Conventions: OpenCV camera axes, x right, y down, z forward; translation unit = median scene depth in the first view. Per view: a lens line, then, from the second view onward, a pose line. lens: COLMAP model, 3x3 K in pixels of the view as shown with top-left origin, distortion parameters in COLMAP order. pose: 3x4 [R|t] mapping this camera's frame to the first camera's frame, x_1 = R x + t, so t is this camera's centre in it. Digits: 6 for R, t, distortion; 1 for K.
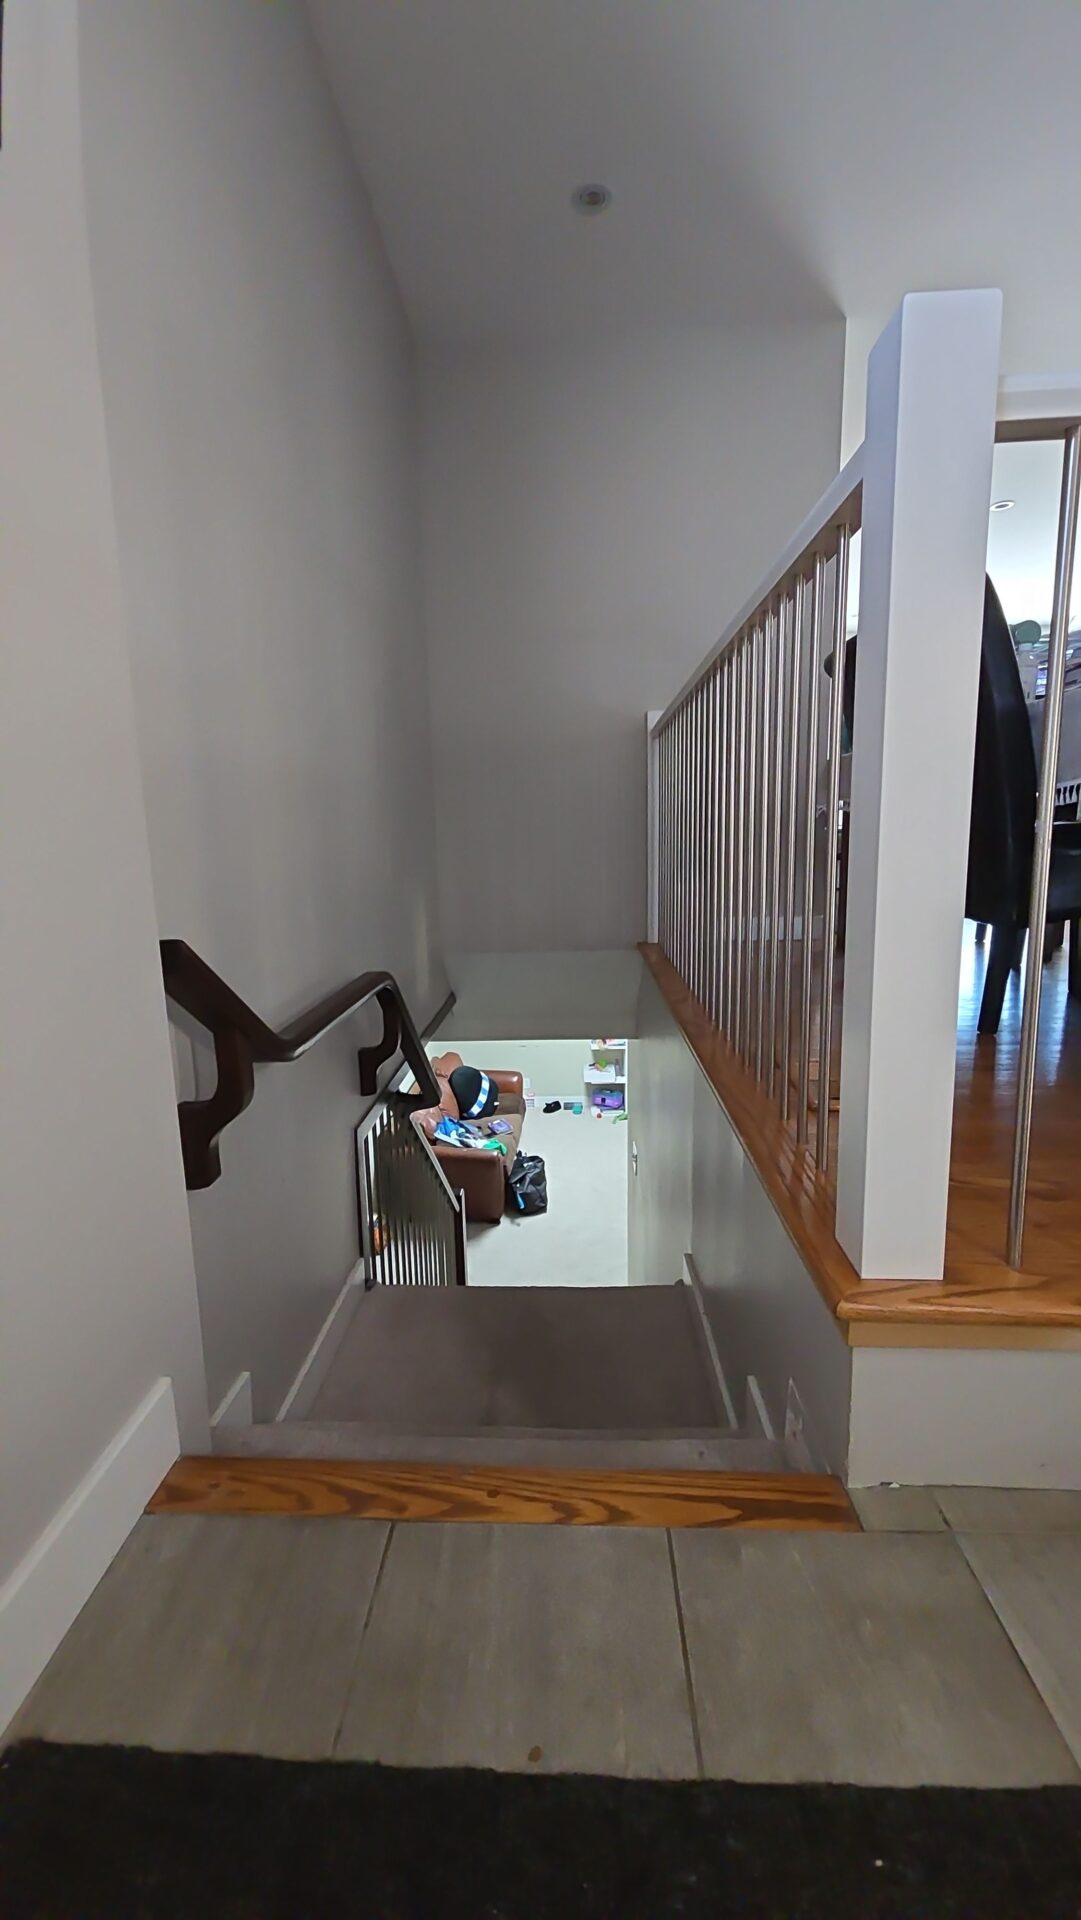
lens RADIAL K [[780.3, 0, 536.1], [0, 780.3, 958.2], [0, 0, 1]] dist [0.006631, -0.005961]
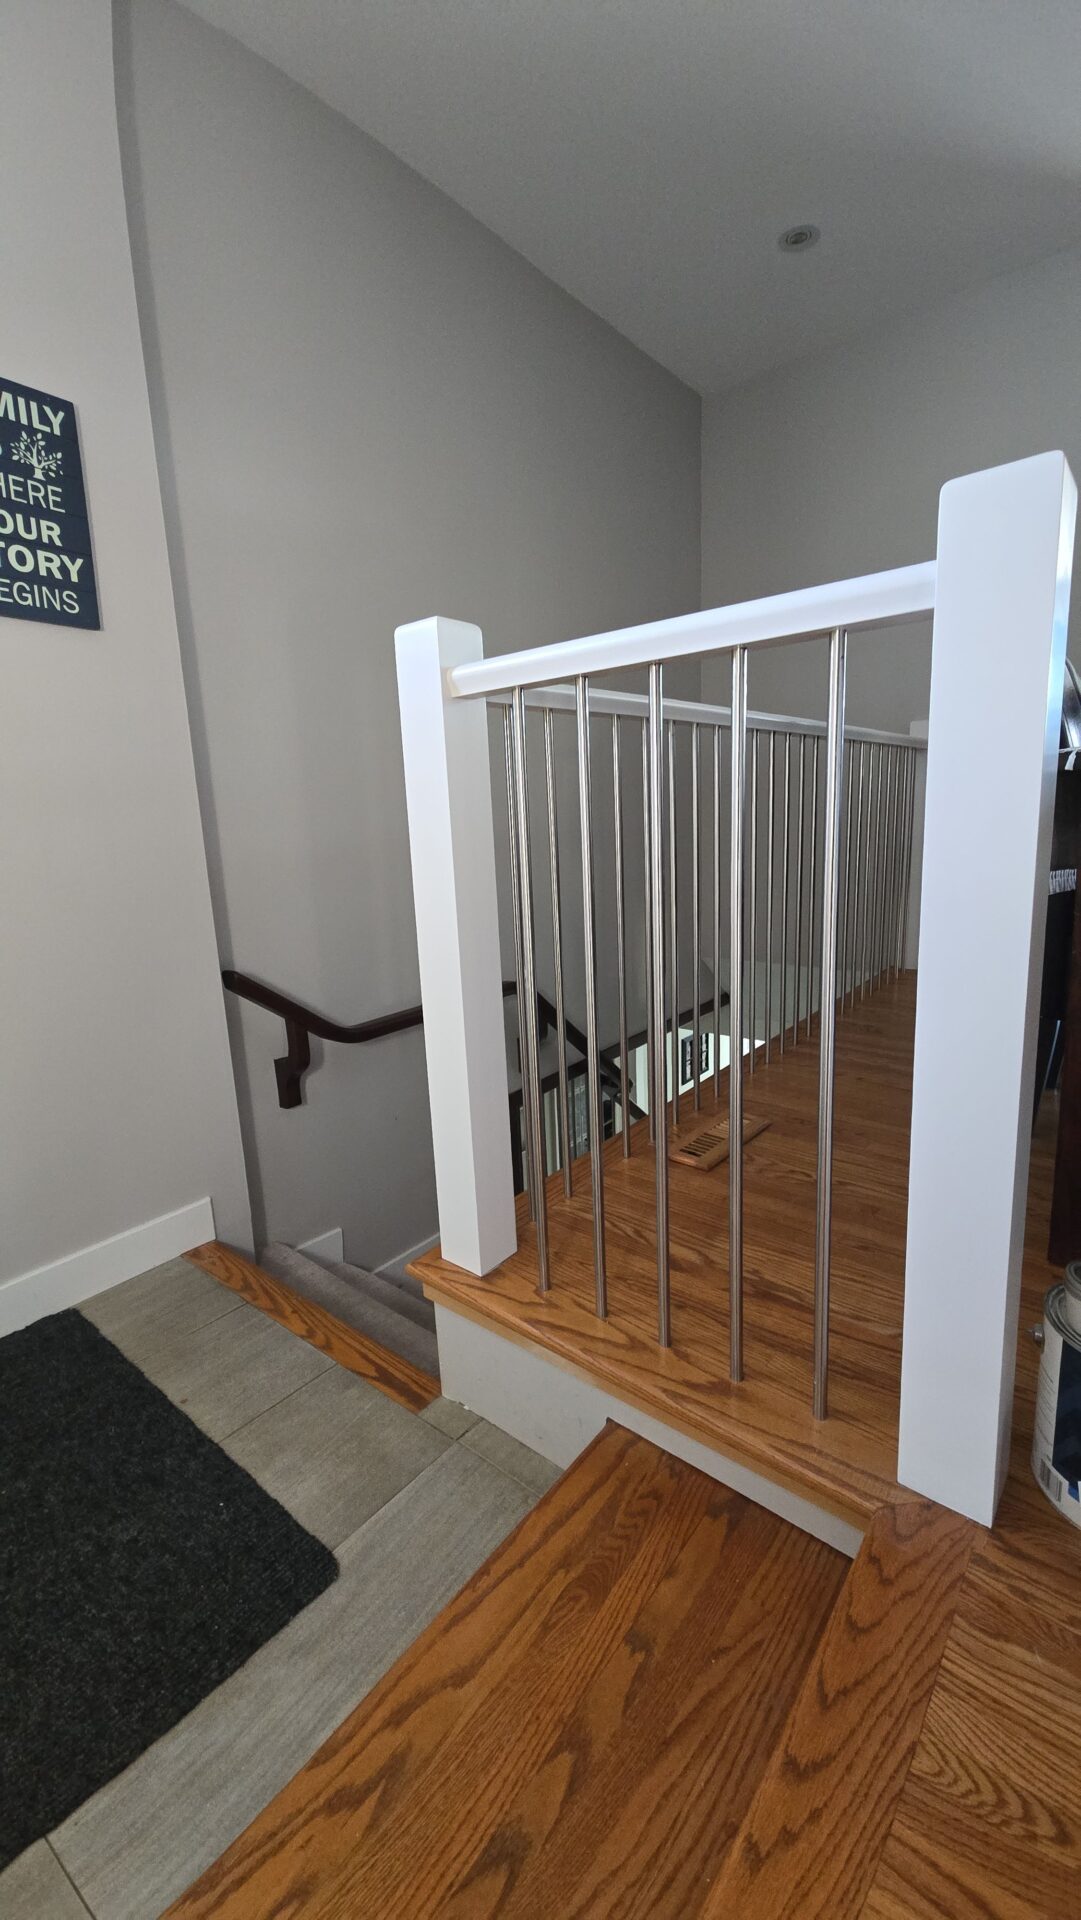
lens RADIAL K [[780.3, 0, 542.5], [0, 780.3, 958.4], [0, 0, 1]] dist [0.006631, -0.005961]
pose [[0.803641, 0.099055, -0.586813, 1.399818], [-0.070815, 0.994962, 0.070971, -0.275151], [0.590886, -0.015480, 0.806606, -0.070535]]
